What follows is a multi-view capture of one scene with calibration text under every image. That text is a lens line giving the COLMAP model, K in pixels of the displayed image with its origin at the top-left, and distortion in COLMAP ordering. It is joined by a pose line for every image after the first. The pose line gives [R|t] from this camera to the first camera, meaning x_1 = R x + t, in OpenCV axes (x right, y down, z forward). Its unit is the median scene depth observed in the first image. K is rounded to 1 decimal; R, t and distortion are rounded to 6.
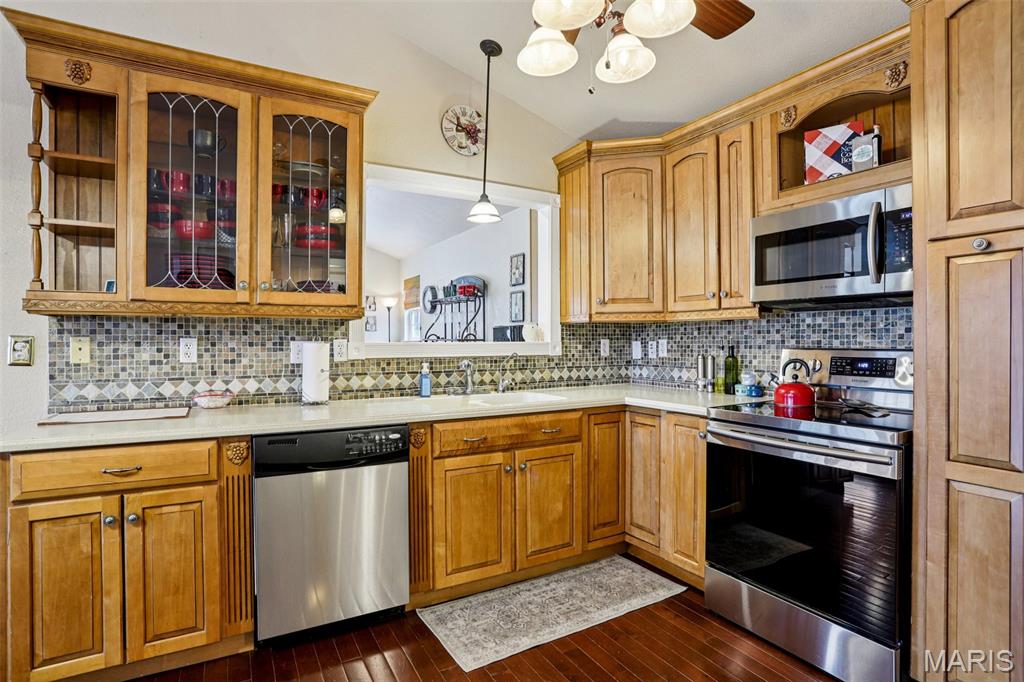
lens RADIAL K [[516.0, 0, 505.2], [0, 516.0, 344.0], [0, 0, 1]] dist [-0.072354, 0.032821]
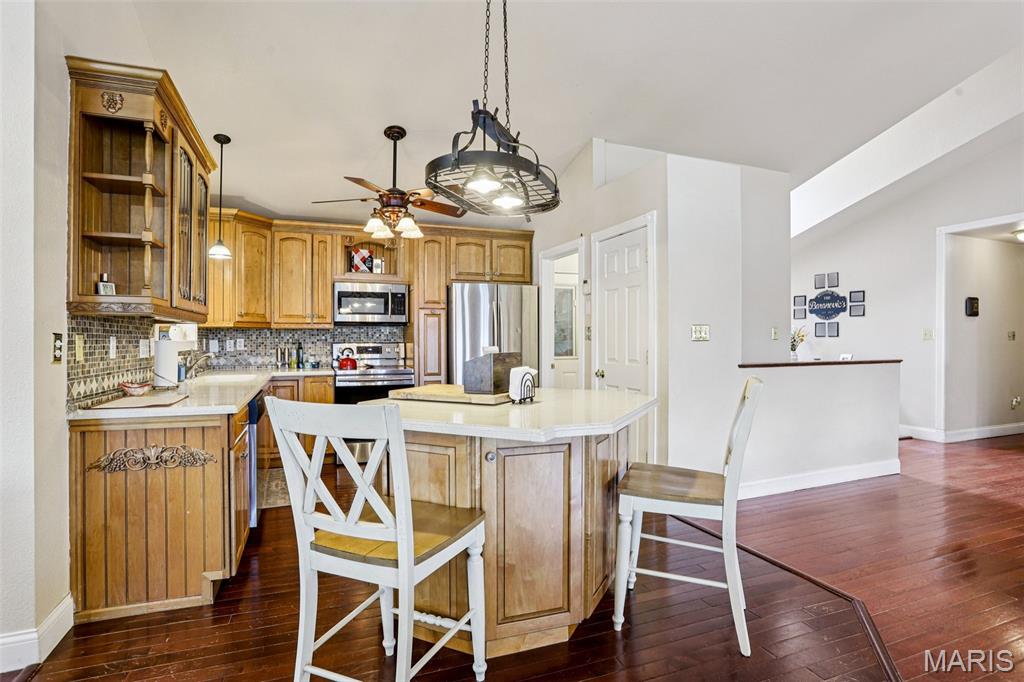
lens RADIAL K [[516.0, 0, 505.6], [0, 516.0, 340.3], [0, 0, 1]] dist [-0.072354, 0.032821]
pose [[0.139729, -0.000645, 0.990190, -1.515953], [0.007778, 0.999970, -0.000447, 0.003702], [-0.990159, 0.007764, 0.139729, -0.010395]]
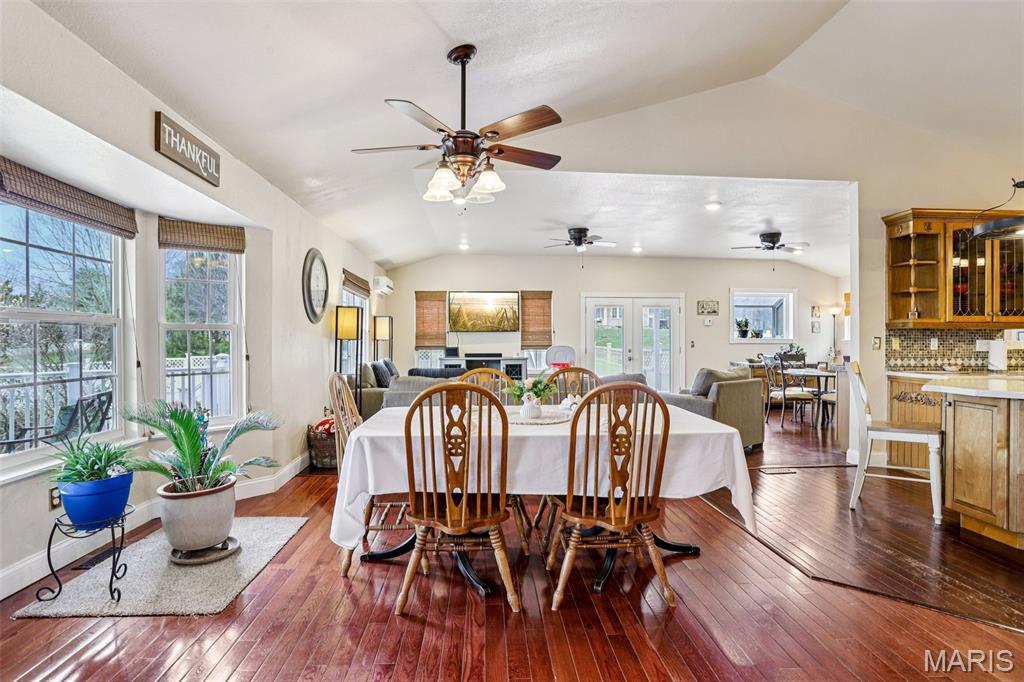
lens RADIAL K [[516.0, 0, 503.9], [0, 516.0, 341.1], [0, 0, 1]] dist [-0.072354, 0.032821]
pose [[0.898641, 0.002244, -0.438678, -1.264620], [-0.004659, 0.999979, -0.004429, 0.016938], [0.438659, 0.006024, 0.898633, -1.570339]]
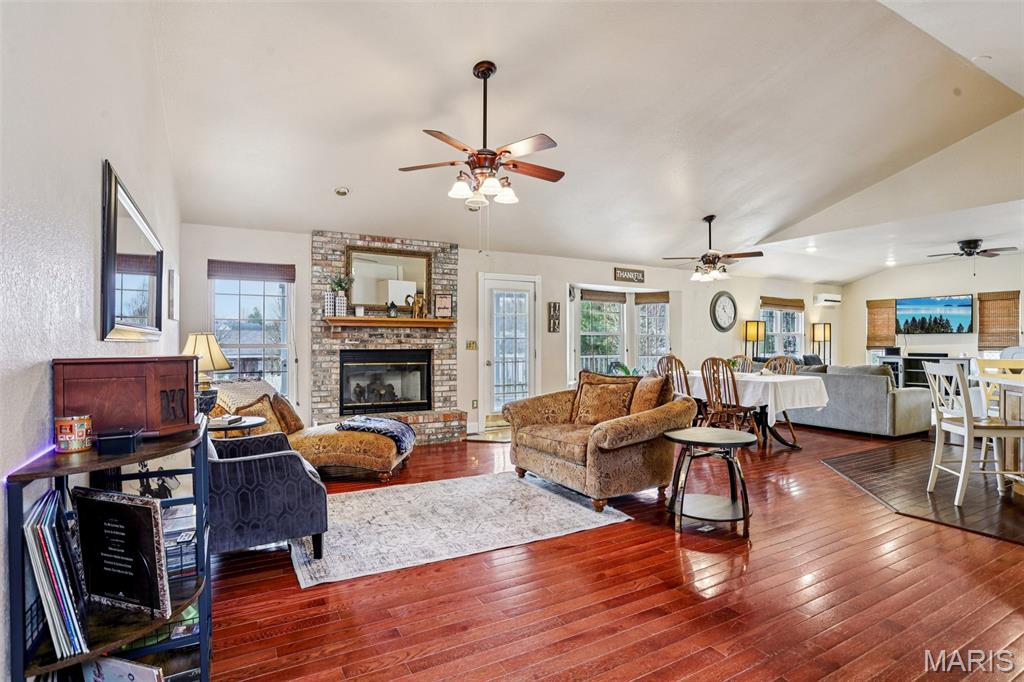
lens RADIAL K [[516.0, 0, 503.9], [0, 516.0, 339.0], [0, 0, 1]] dist [-0.072354, 0.032821]
pose [[-0.002203, -0.001750, -0.999996, 0.939508], [-0.008425, 0.999963, -0.001731, 0.011264], [0.999962, 0.008422, -0.002218, -1.665589]]
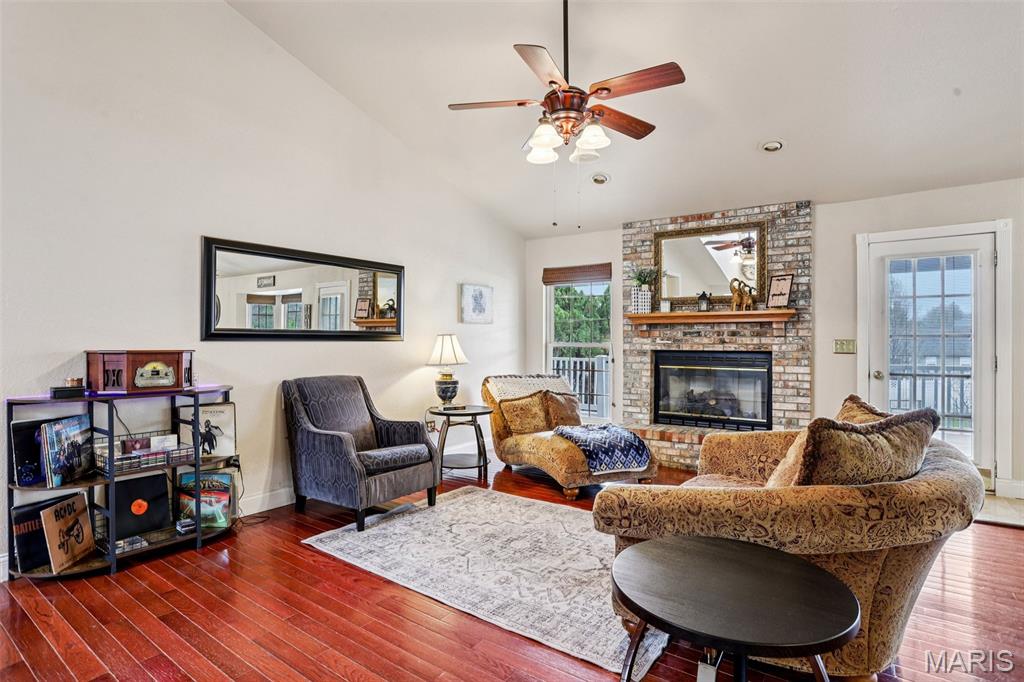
lens RADIAL K [[516.0, 0, 506.2], [0, 516.0, 338.9], [0, 0, 1]] dist [-0.072354, 0.032821]
pose [[-0.903319, 0.002284, -0.428964, 0.012589], [-0.001099, 0.999970, 0.007637, 0.001291], [0.428968, 0.007370, -0.903289, -0.733116]]
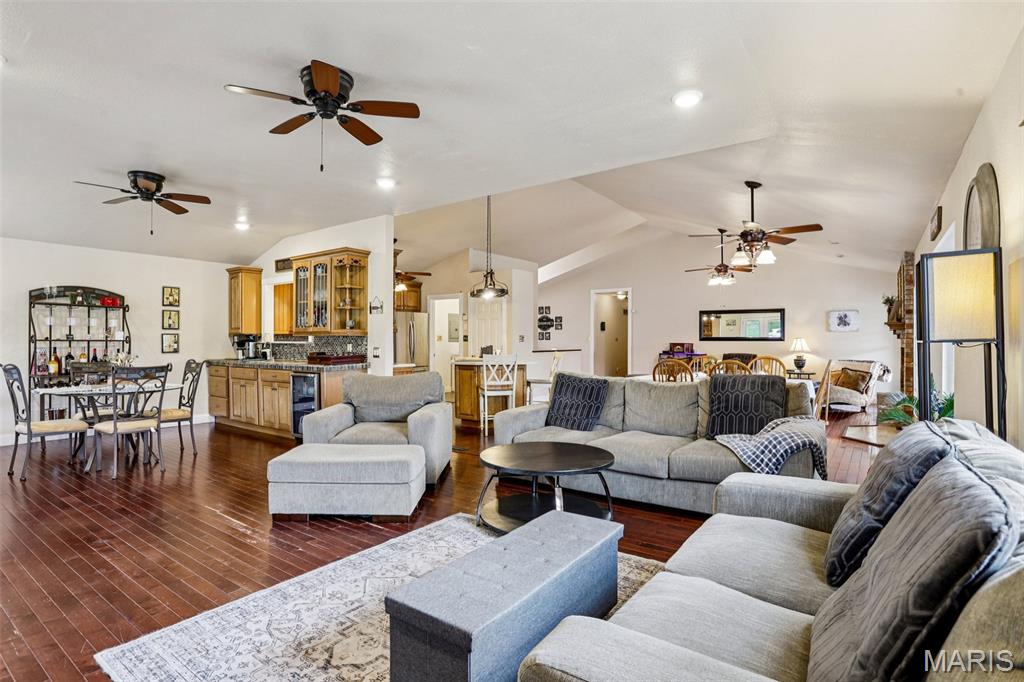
lens RADIAL K [[516.0, 0, 505.2], [0, 516.0, 341.3], [0, 0, 1]] dist [-0.072354, 0.032821]
pose [[-0.416849, 0.000712, 0.908975, -3.416349], [0.007907, 0.999965, 0.002843, -0.004946], [-0.908941, 0.008373, -0.416840, 1.354882]]
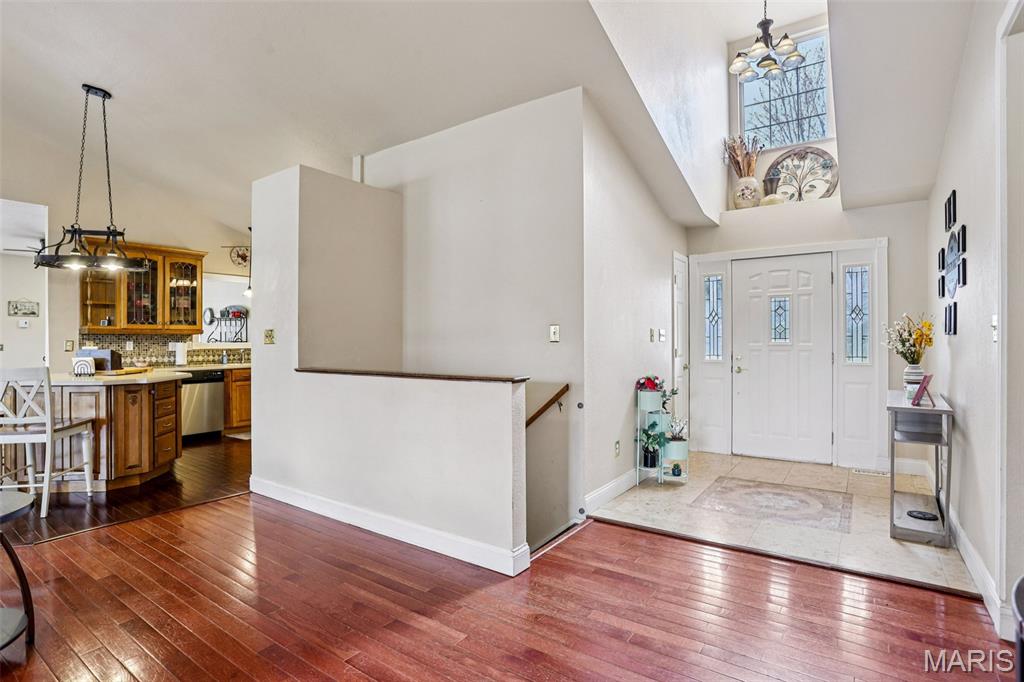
lens RADIAL K [[516.0, 0, 507.8], [0, 516.0, 345.7], [0, 0, 1]] dist [-0.072354, 0.032821]
pose [[0.900776, -0.005998, 0.434242, 0.023071], [0.005491, 0.999982, 0.002421, 0.015372], [-0.434249, 0.000204, 0.900793, -2.142070]]
